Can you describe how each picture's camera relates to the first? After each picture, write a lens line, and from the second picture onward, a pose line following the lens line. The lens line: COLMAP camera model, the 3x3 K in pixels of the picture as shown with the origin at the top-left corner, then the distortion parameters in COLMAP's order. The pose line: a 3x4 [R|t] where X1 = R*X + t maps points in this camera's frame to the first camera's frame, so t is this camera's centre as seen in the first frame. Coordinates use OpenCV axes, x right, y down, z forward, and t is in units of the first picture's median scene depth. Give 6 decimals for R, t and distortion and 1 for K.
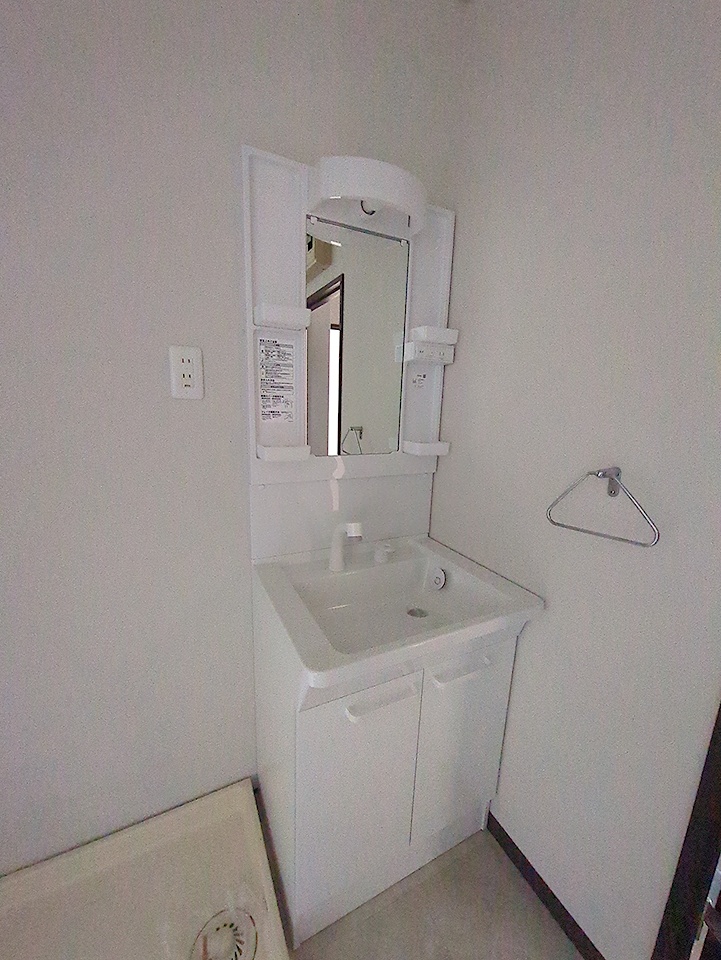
lens RADIAL K [[384.0, 0, 360.5], [0, 384.0, 480.0], [0, 0, 1]] dist [0.007282, -0.000070]
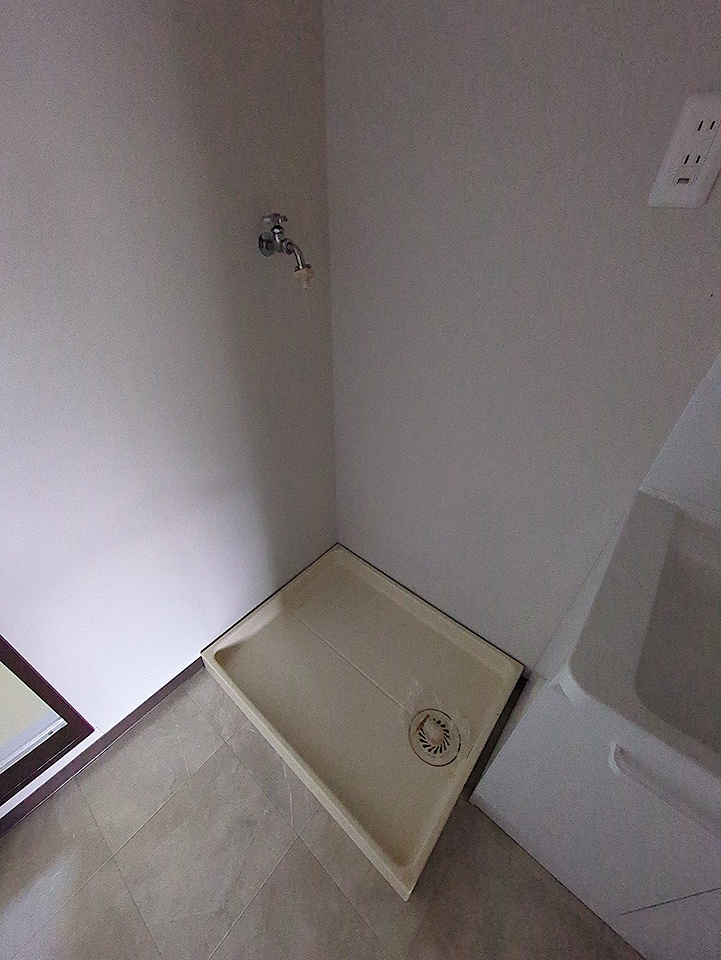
lens RADIAL K [[384.0, 0, 360.5], [0, 384.0, 480.0], [0, 0, 1]] dist [0.007282, -0.000070]
pose [[0.392433, 0.536180, -0.747334, 0.039687], [-0.195888, 0.842593, 0.501661, -0.060135], [0.898679, -0.050474, 0.435693, 0.284173]]
